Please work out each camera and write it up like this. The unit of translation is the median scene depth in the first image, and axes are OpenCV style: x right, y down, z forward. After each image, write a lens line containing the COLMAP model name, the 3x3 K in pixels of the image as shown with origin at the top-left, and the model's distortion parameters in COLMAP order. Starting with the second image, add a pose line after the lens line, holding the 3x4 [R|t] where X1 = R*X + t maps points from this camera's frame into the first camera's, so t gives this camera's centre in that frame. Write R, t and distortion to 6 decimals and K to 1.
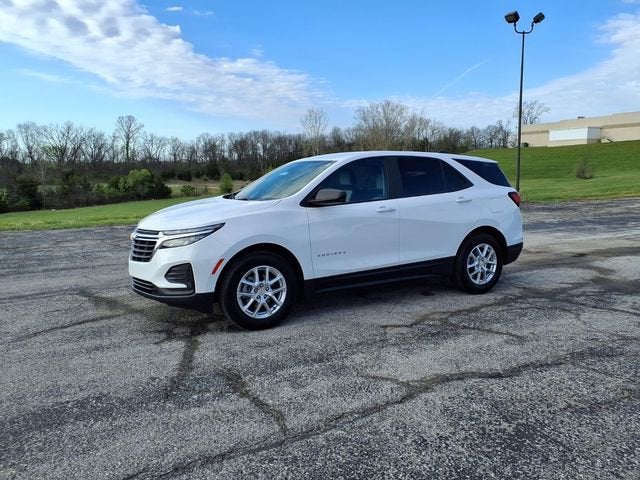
lens RADIAL K [[507.7, 0, 320.3], [0, 507.7, 241.9], [0, 0, 1]] dist [0.069608, -0.100585]
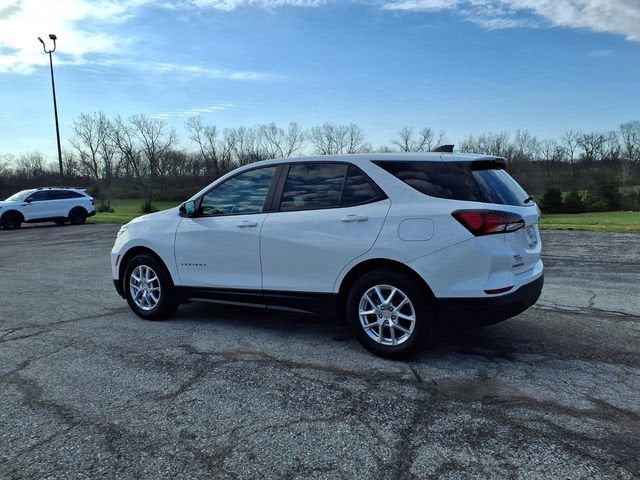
lens RADIAL K [[512.0, 0, 317.5], [0, 512.0, 240.4], [0, 0, 1]] dist [0.059905, -0.078980]
pose [[0.477126, 0.082400, -0.874964, 0.878832], [-0.086515, 0.995163, 0.046543, -0.079329], [0.874566, 0.053491, 0.481947, 0.608544]]
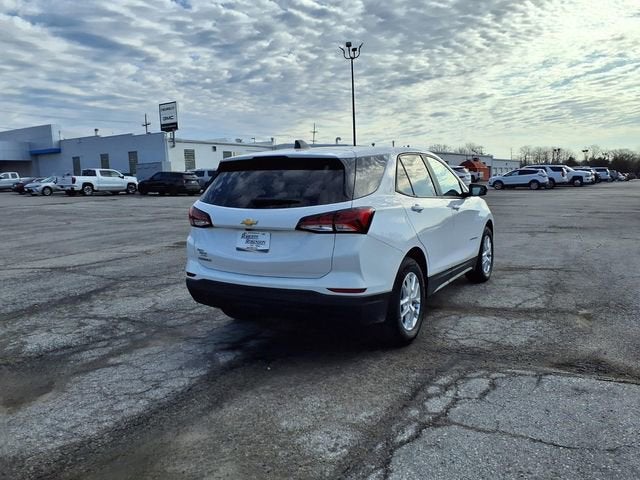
lens RADIAL K [[512.8, 0, 313.0], [0, 512.8, 242.1], [0, 0, 1]] dist [0.065323, -0.090221]
pose [[-0.875030, 0.086846, -0.476214, 0.642939], [-0.032418, 0.971053, 0.236656, -0.230061], [0.482981, 0.222519, -0.846885, 1.774836]]
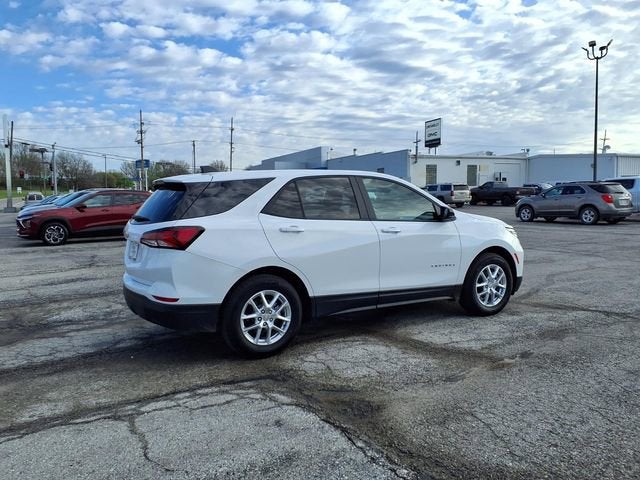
lens RADIAL K [[508.6, 0, 320.3], [0, 508.6, 240.2], [0, 0, 1]] dist [0.055524, -0.081088]
pose [[-0.999705, 0.022216, 0.009774, 0.115091], [0.023779, 0.977211, 0.210936, -0.249935], [-0.004865, 0.211106, -0.977451, 1.949485]]
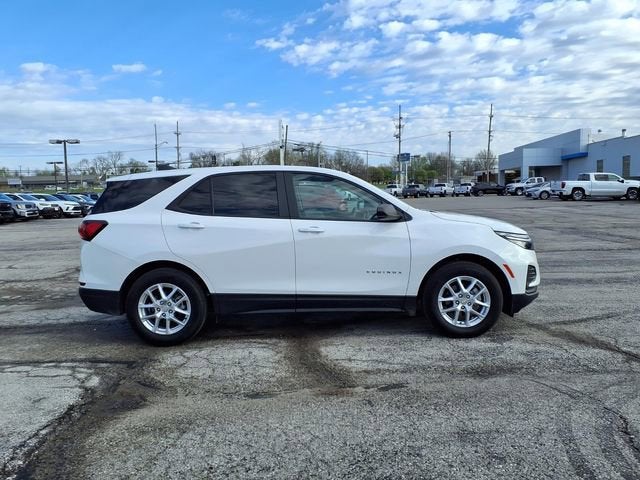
lens RADIAL K [[508.2, 0, 324.0], [0, 508.2, 249.2], [0, 0, 1]] dist [0.058058, -0.078795]
pose [[-0.870665, -0.030059, 0.490958, -0.386262], [0.088215, 0.972405, 0.215976, -0.224769], [-0.483902, 0.231353, -0.843987, 1.780596]]
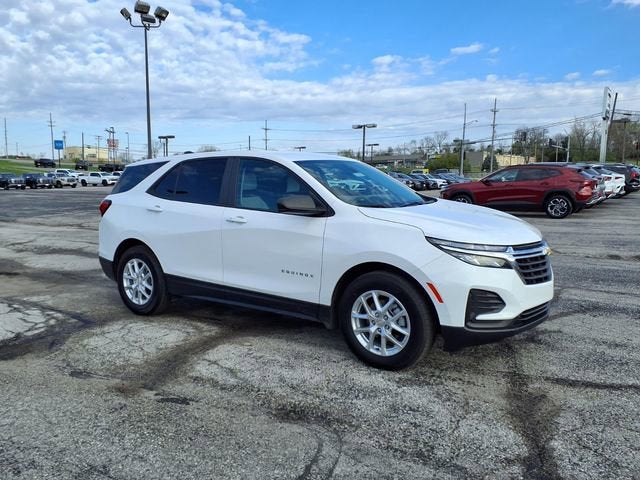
lens RADIAL K [[511.3, 0, 329.5], [0, 511.3, 235.4], [0, 0, 1]] dist [0.026576, -0.011488]
pose [[-0.430681, -0.094211, 0.897574, -0.701426], [0.126096, 0.978500, 0.163210, -0.166601], [-0.893652, 0.183472, -0.409542, 1.317592]]
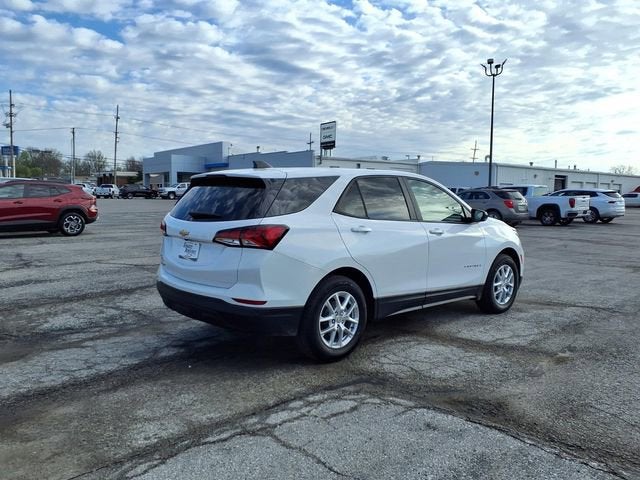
lens RADIAL K [[506.3, 0, 322.6], [0, 506.3, 249.1], [0, 0, 1]] dist [0.054001, -0.072155]
pose [[-0.976981, 0.015196, -0.212785, 0.372278], [-0.034948, 0.972582, 0.229919, -0.247130], [0.210444, 0.232063, -0.949663, 1.903430]]
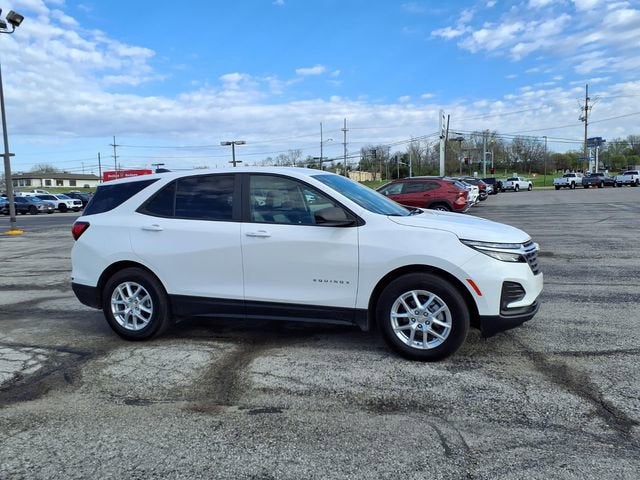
lens RADIAL K [[507.5, 0, 323.9], [0, 507.5, 237.6], [0, 0, 1]] dist [0.059020, -0.073788]
pose [[-0.658250, -0.042837, 0.751580, -0.610130], [0.132170, 0.976295, 0.171403, -0.197136], [-0.741106, 0.212162, -0.636984, 1.536165]]
